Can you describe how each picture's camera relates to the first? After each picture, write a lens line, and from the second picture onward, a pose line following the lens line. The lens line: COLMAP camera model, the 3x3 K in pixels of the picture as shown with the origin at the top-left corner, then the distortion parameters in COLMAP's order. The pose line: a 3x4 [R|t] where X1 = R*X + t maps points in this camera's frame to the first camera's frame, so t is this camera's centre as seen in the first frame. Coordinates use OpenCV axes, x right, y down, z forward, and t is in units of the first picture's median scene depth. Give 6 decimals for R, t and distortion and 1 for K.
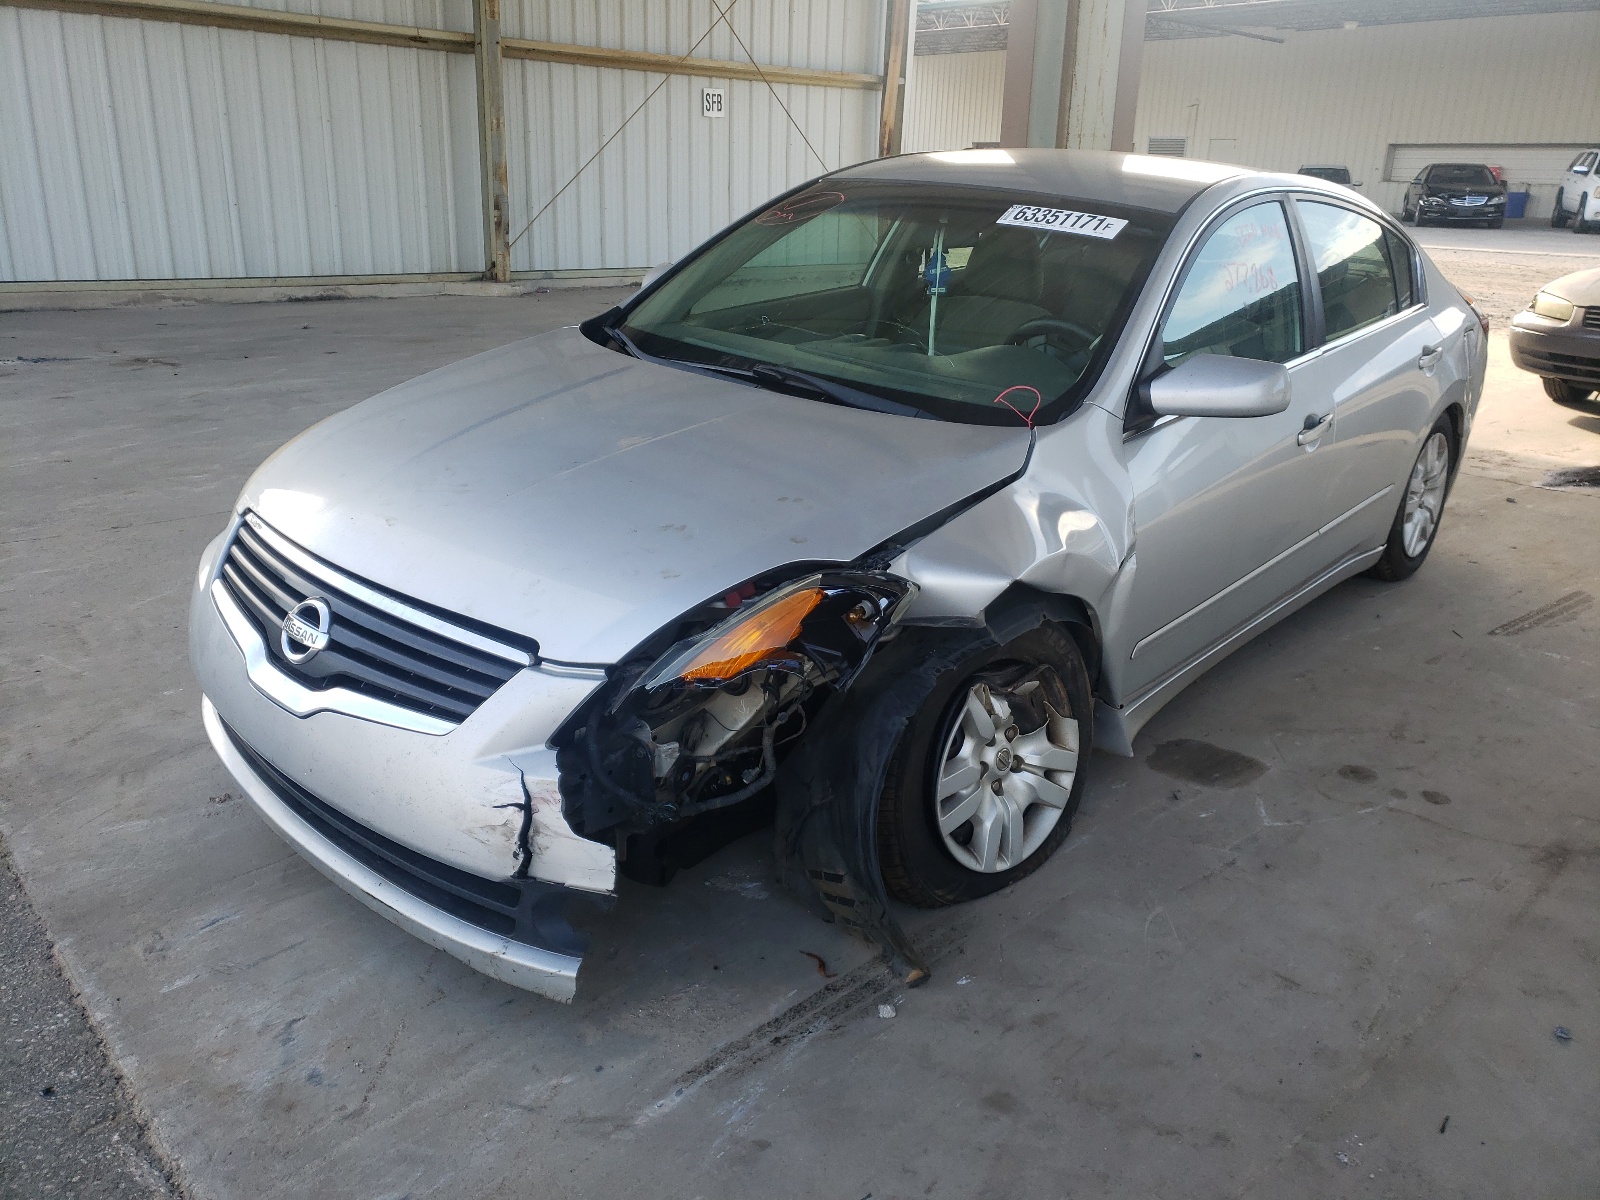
lens RADIAL K [[1226.1, 0, 796.0], [0, 1226.1, 601.0], [0, 0, 1]] dist [-0.028276, 0.026360]
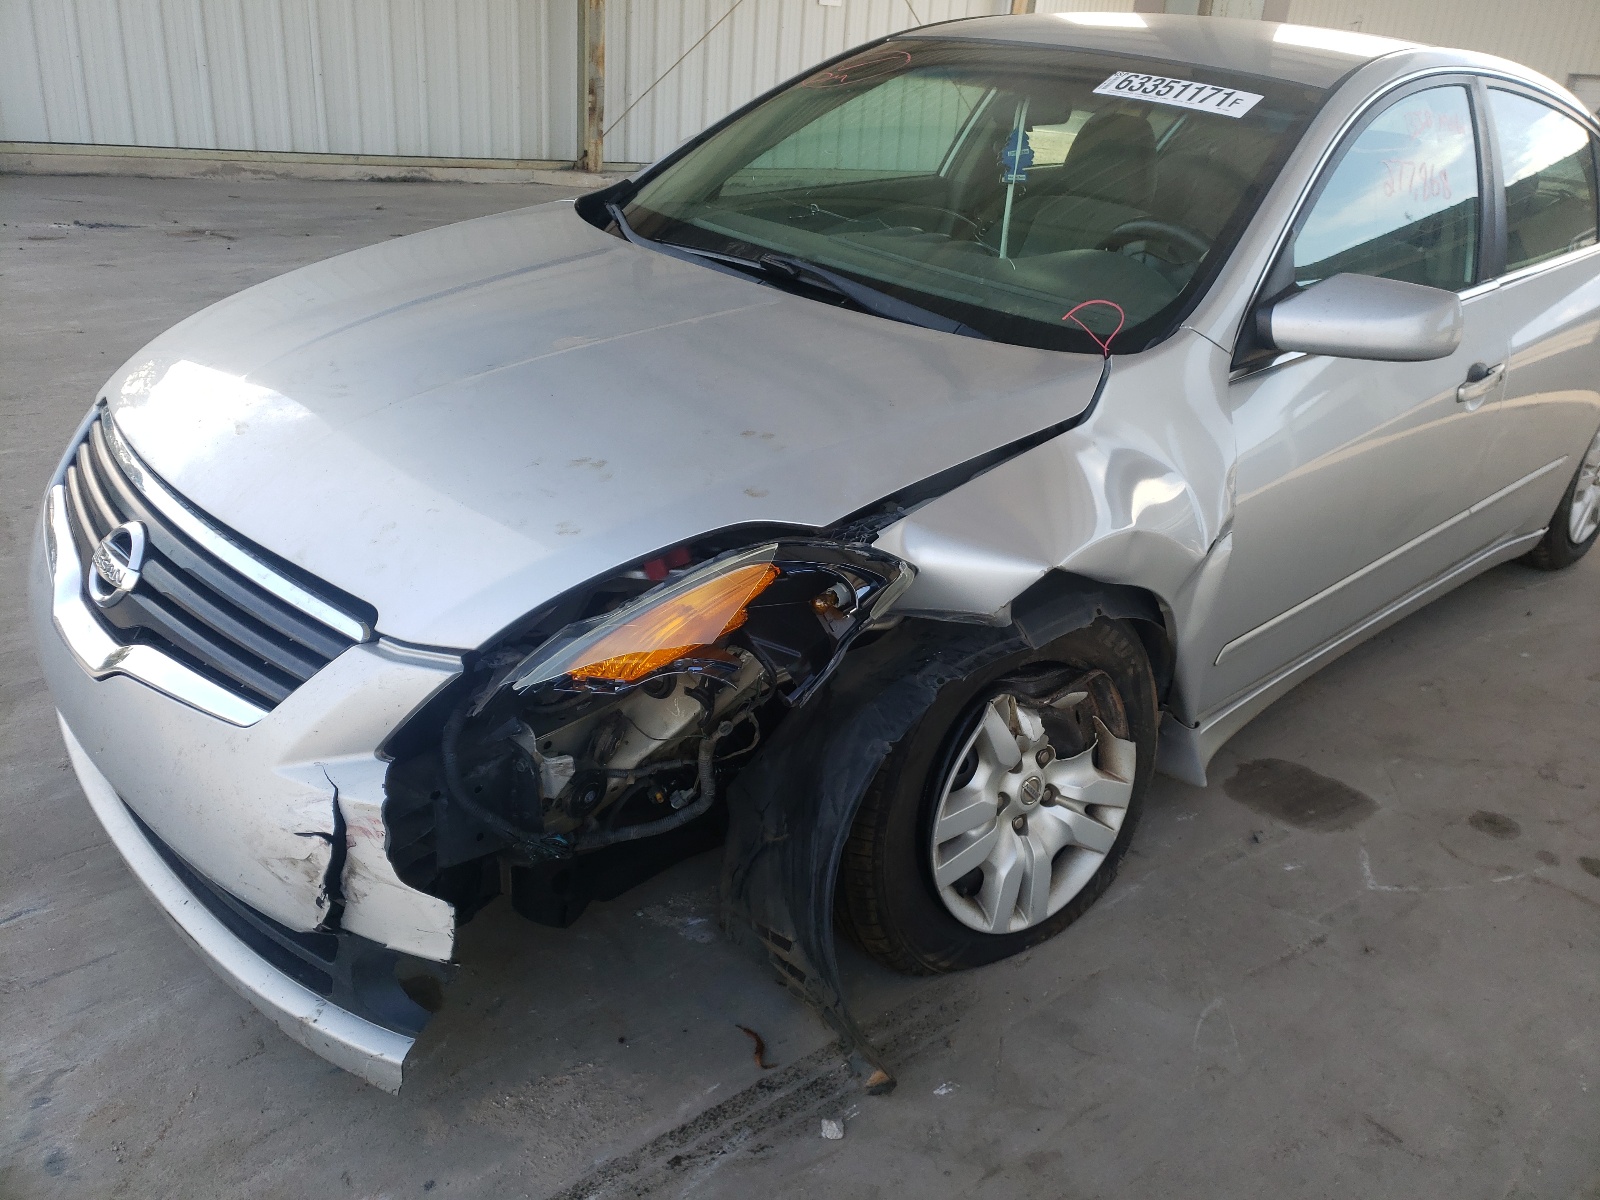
lens RADIAL K [[1226.1, 0, 803.3], [0, 1226.1, 598.7], [0, 0, 1]] dist [-0.028276, 0.026360]
pose [[0.994842, 0.074545, -0.068790, 0.068440], [-0.069894, 0.995254, 0.067712, -0.030550], [0.073511, -0.062555, 0.995331, 0.223786]]
